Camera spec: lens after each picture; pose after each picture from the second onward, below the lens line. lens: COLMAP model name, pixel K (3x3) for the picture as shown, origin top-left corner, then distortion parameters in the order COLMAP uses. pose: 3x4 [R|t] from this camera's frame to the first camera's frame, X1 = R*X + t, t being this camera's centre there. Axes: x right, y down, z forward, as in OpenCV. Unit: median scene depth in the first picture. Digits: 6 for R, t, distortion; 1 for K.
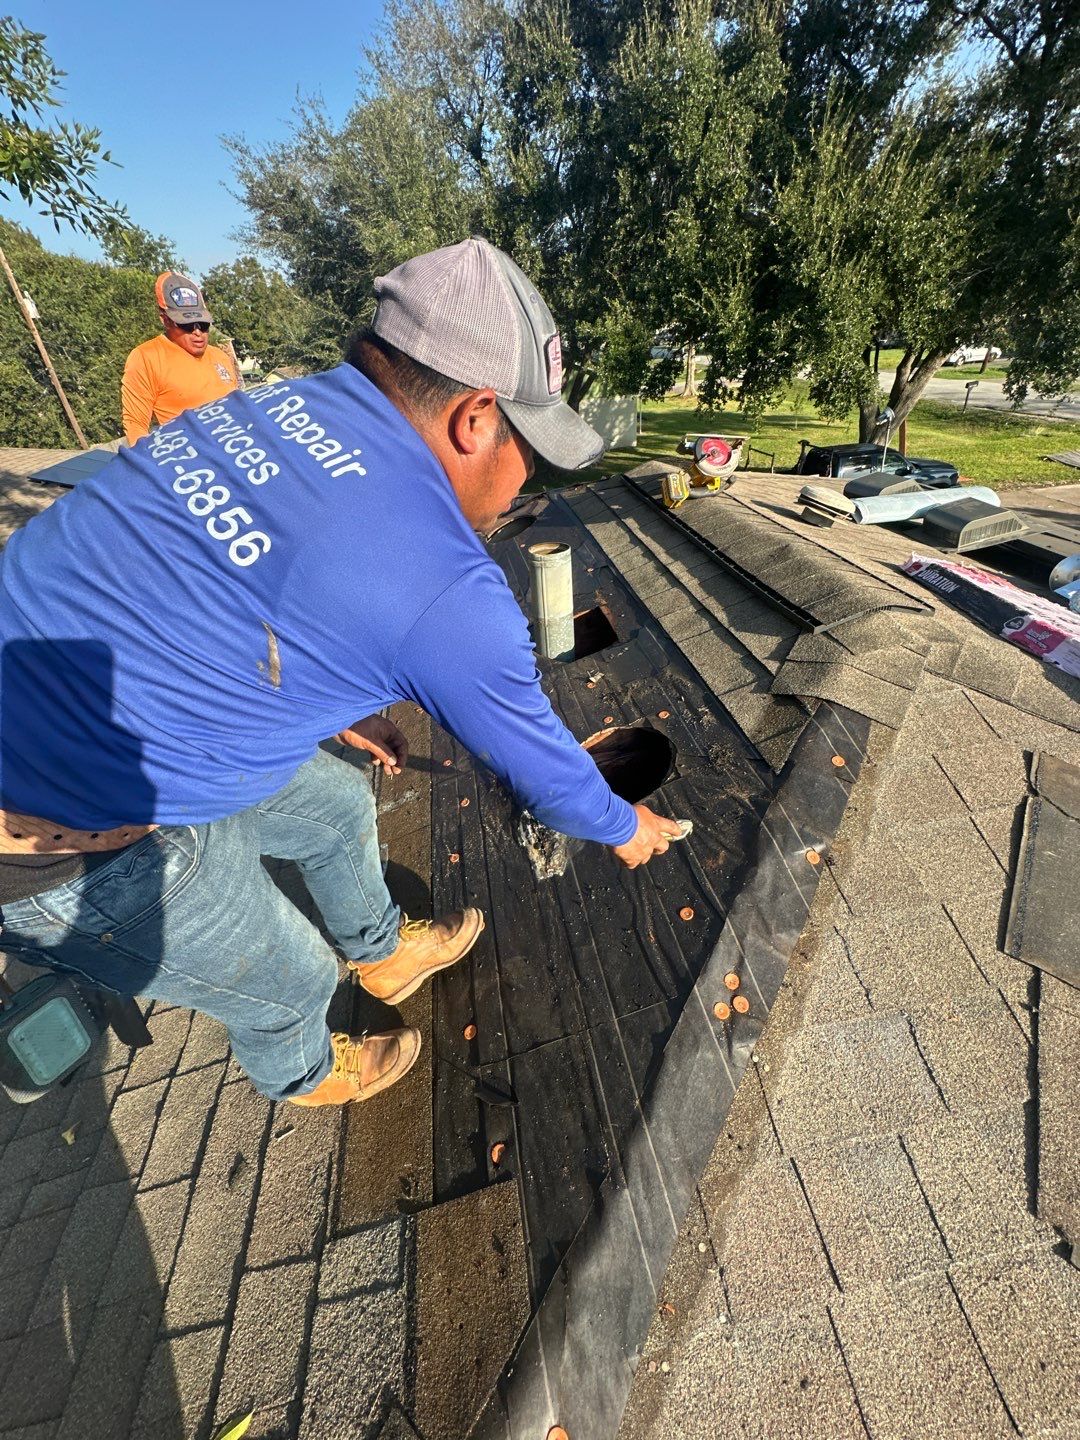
lens RADIAL K [[566.9, 0, 540.1], [0, 566.9, 720.3], [0, 0, 1]] dist [0.000144, -0.000150]
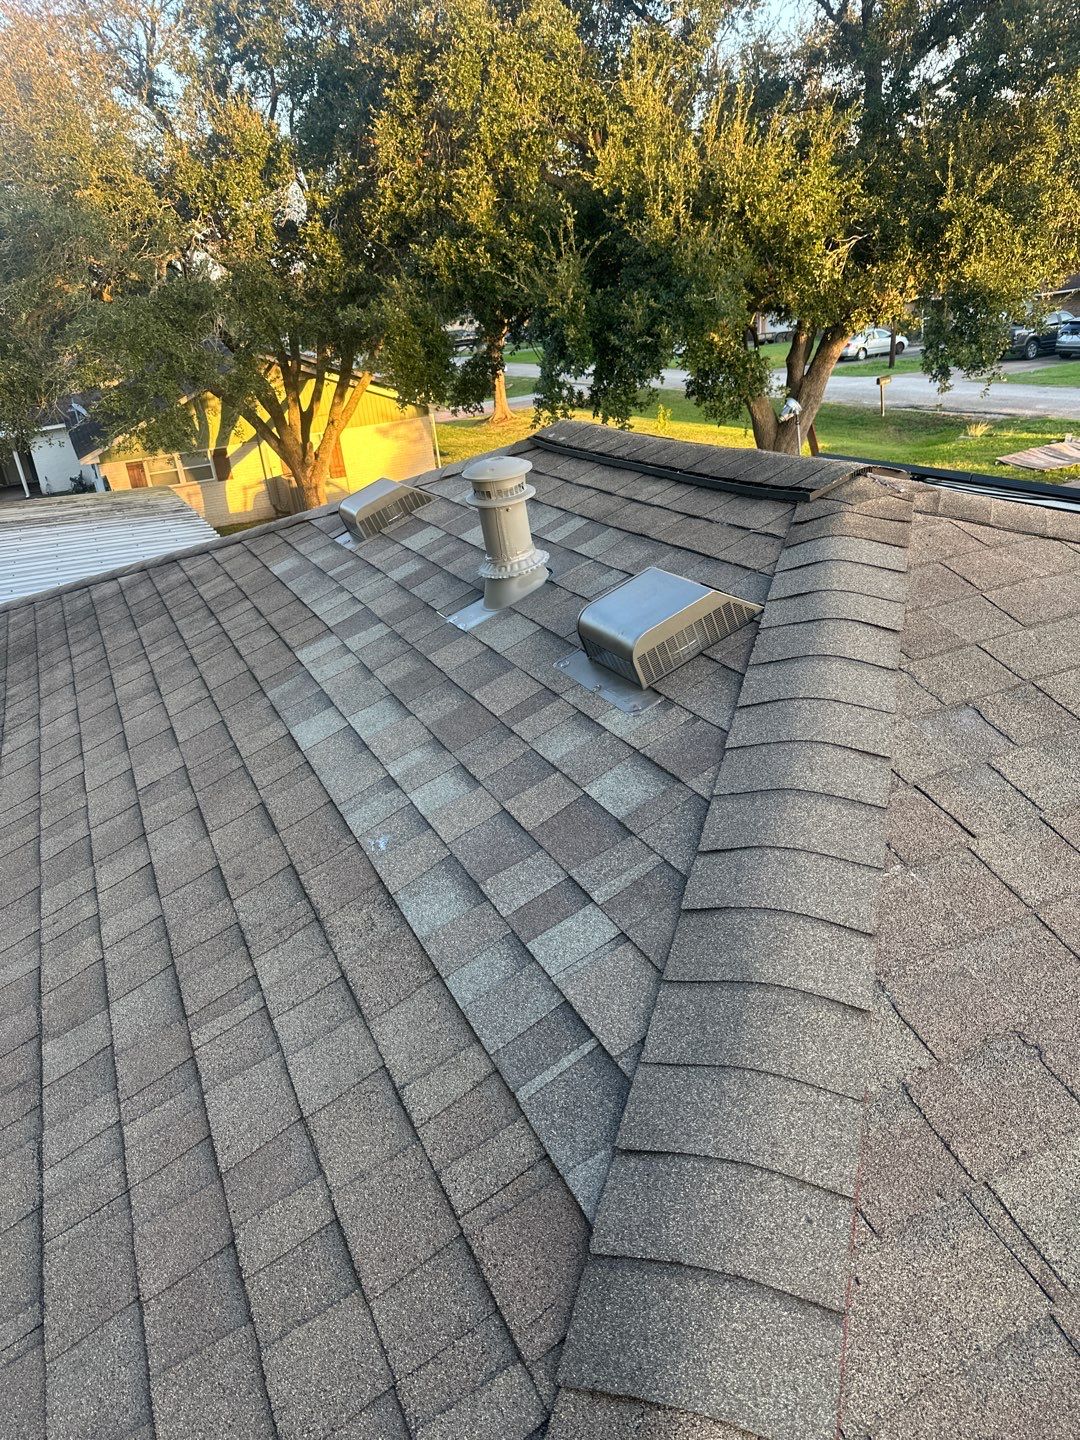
lens RADIAL K [[1014.9, 0, 540.0], [0, 1014.9, 720.0], [0, 0, 1]] dist [0.012760, -0.005327]
pose [[0.963051, -0.118635, 0.241781, -0.059232], [0.172793, 0.960796, -0.216825, 0.067809], [-0.206580, 0.250592, 0.945795, -0.065593]]
